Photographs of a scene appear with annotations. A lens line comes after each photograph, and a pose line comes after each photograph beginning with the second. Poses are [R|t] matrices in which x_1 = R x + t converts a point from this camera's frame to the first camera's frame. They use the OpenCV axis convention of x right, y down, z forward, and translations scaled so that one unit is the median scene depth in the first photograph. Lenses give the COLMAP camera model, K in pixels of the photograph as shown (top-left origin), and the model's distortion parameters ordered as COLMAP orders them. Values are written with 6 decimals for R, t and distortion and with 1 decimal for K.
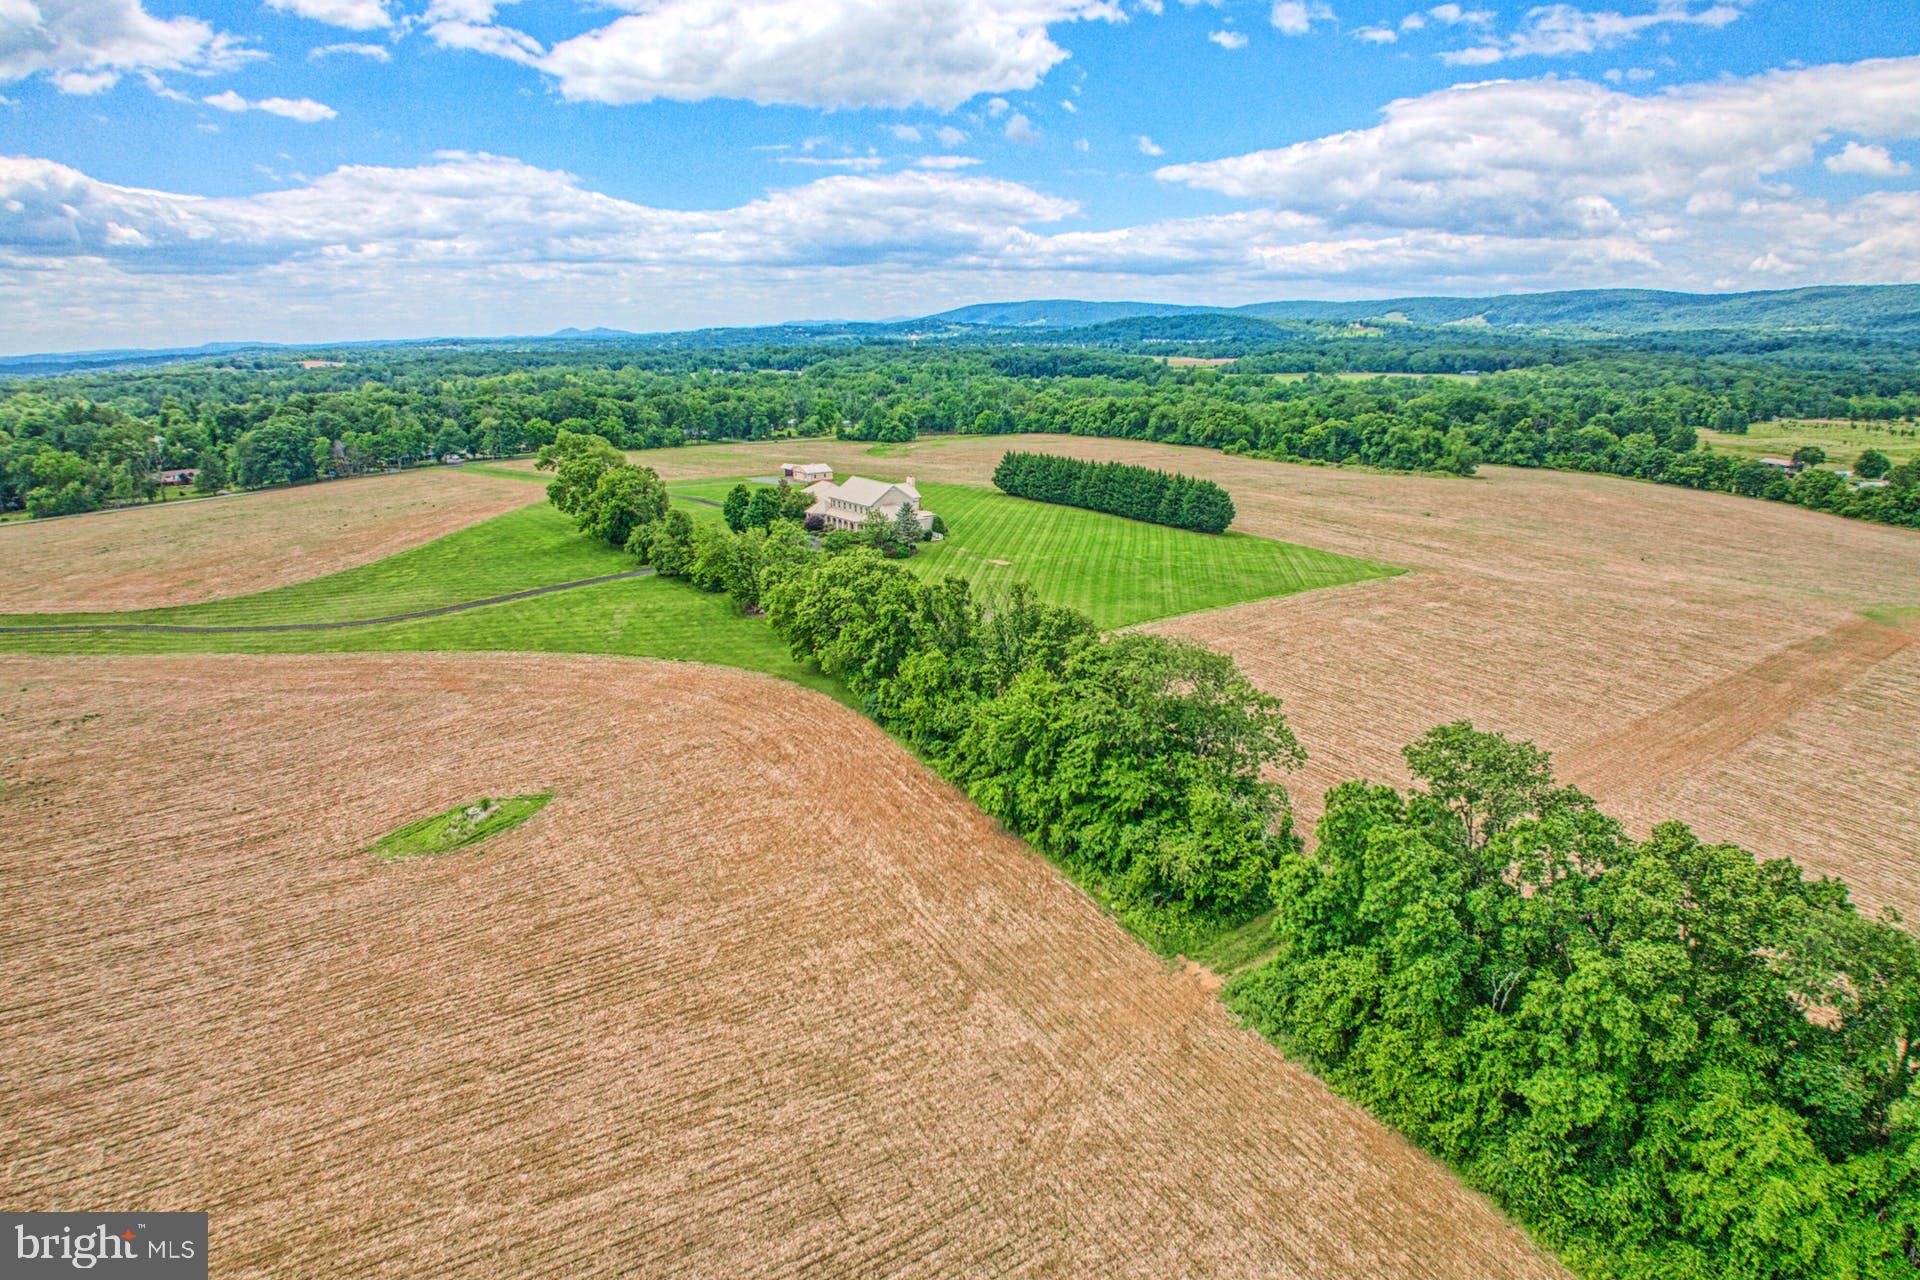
lens RADIAL K [[1209.2, 0, 960.0], [0, 1209.2, 640.0], [0, 0, 1]] dist [-0.106307, -0.000057]
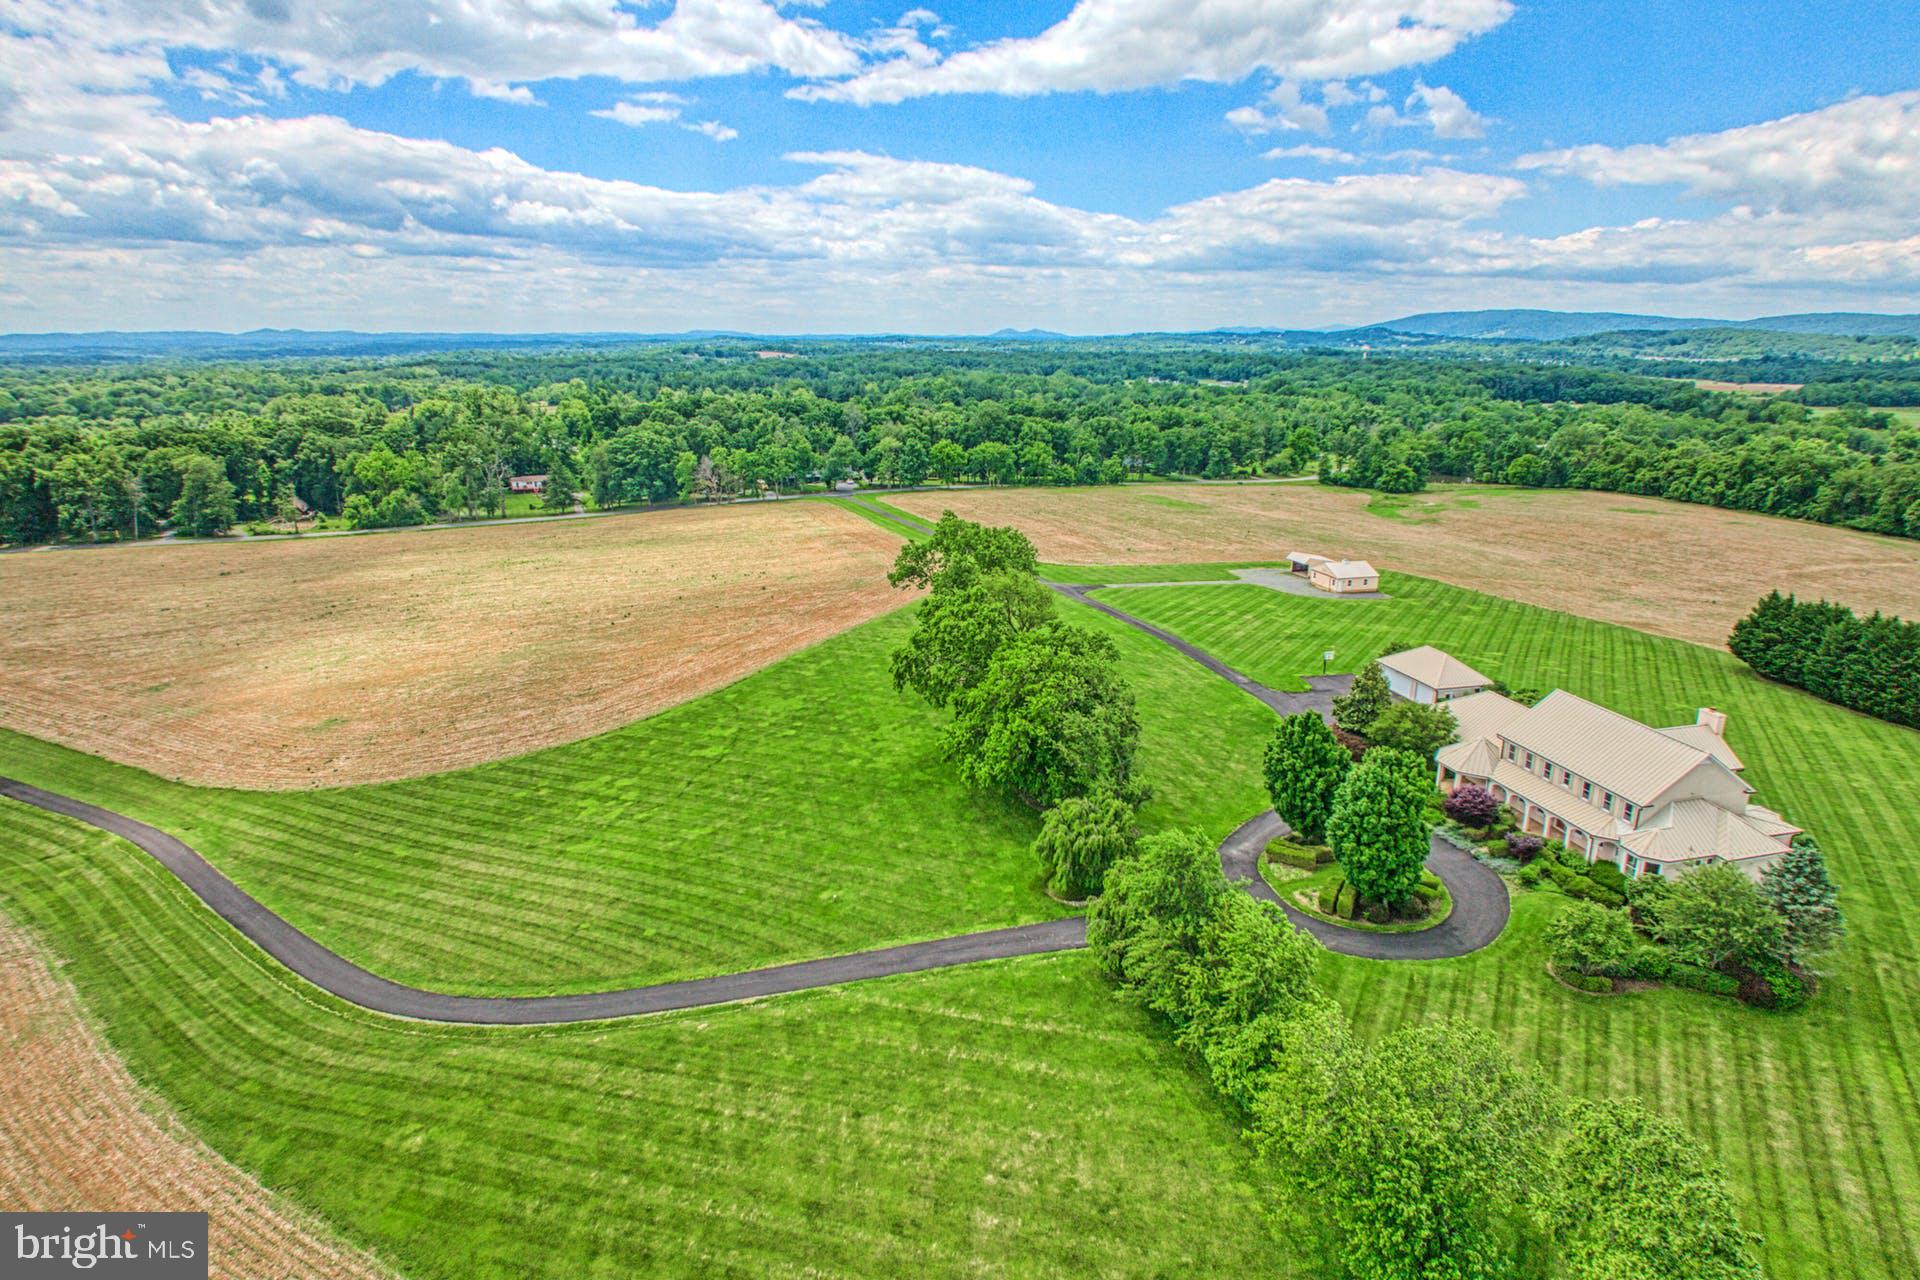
lens RADIAL K [[1146.8, 0, 960.0], [0, 1146.8, 640.0], [0, 0, 1]] dist [-0.043944, 0.002952]
pose [[0.939442, 0.099538, -0.327934, -0.074392], [-0.097133, 0.994988, 0.023749, -0.066796], [0.328654, 0.009542, 0.944402, 0.253617]]
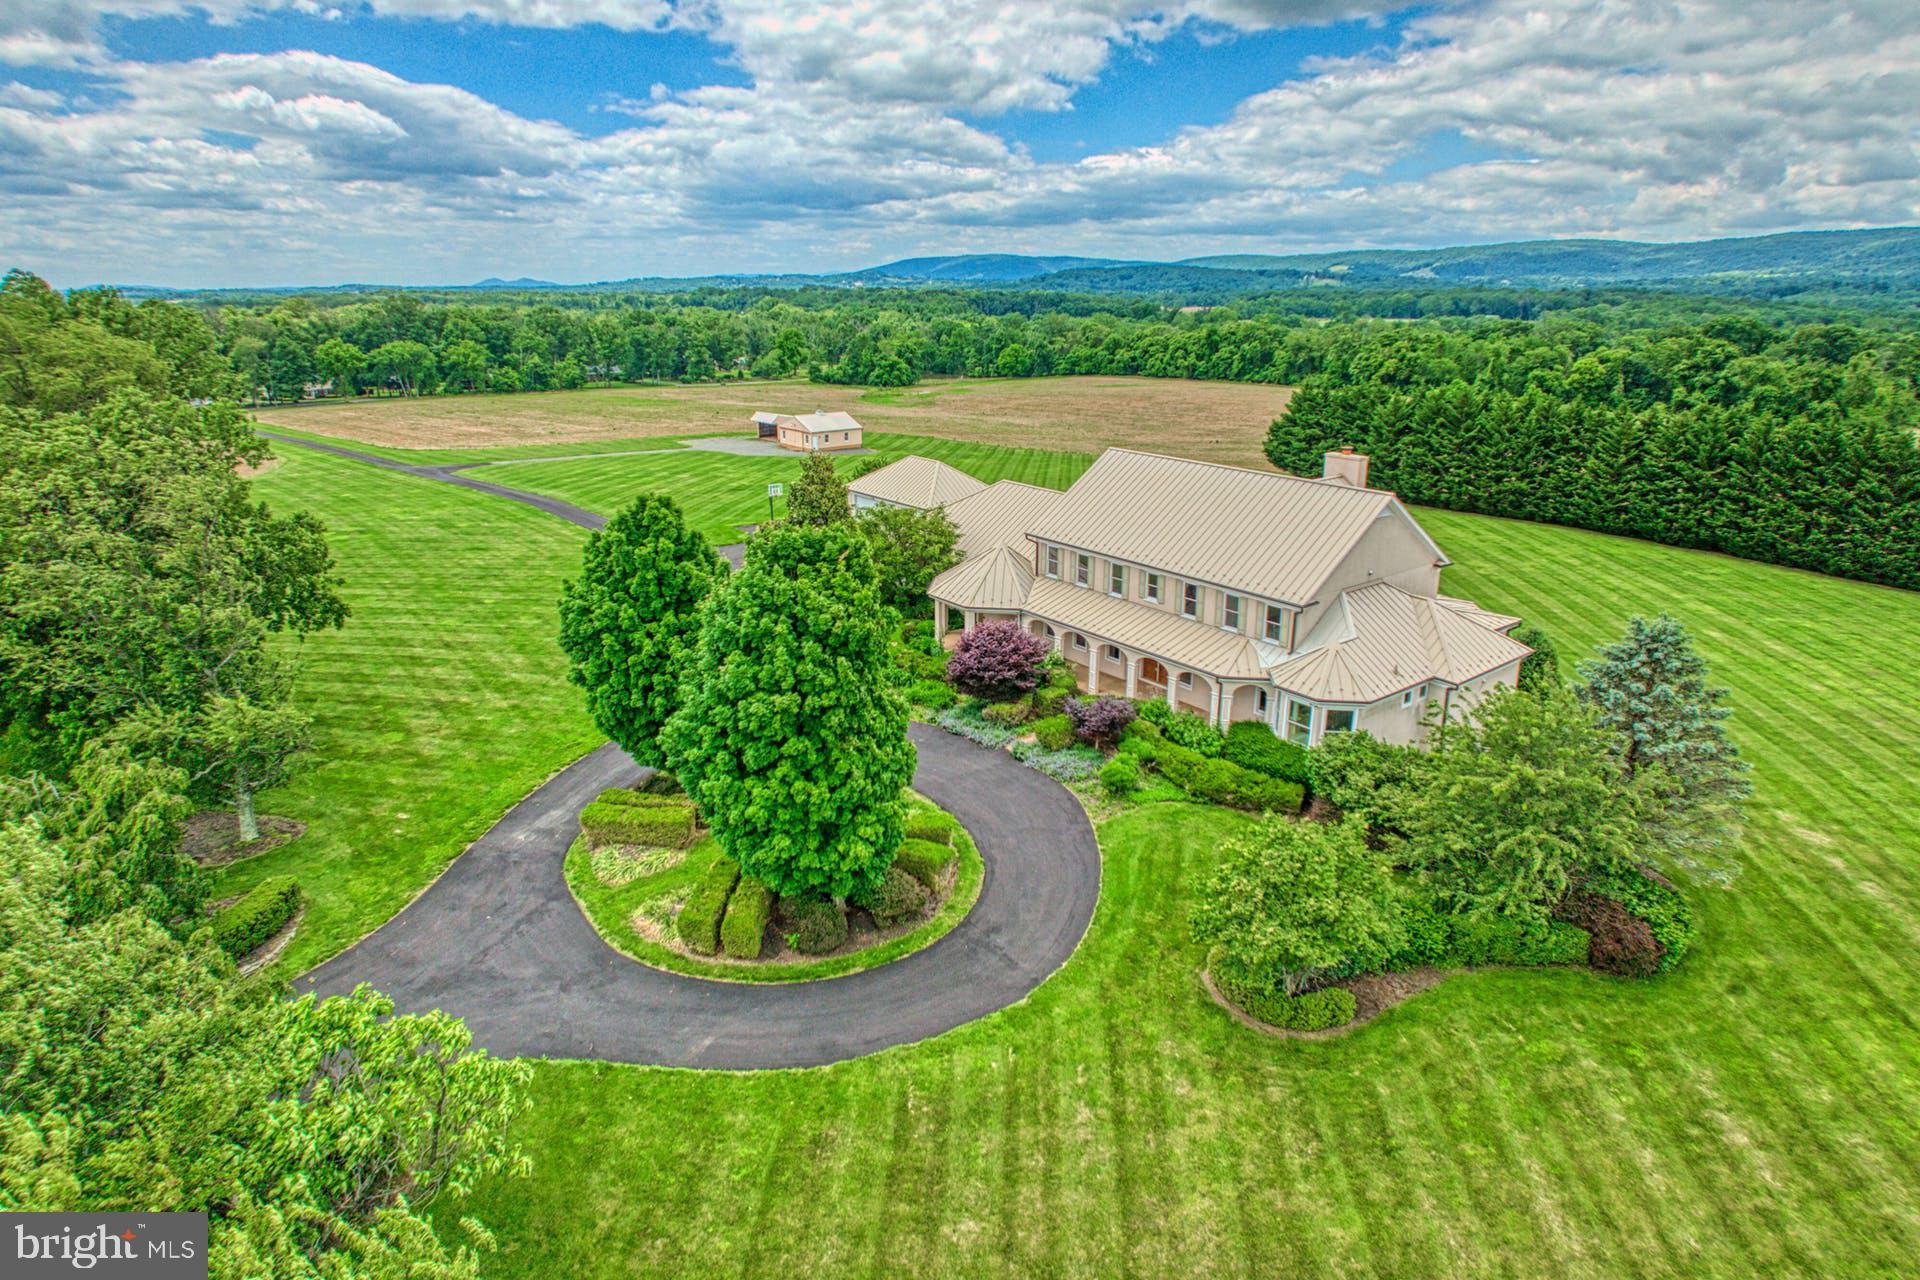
lens RADIAL K [[1115.1, 0, 995.0], [0, 1115.1, 651.7], [0, 0, 1]] dist [-0.038889, 0.002915]
pose [[0.995371, -0.016254, 0.094720, -0.063589], [0.010546, 0.998115, 0.060461, -0.050576], [-0.095524, -0.059183, 0.993666, 0.359092]]
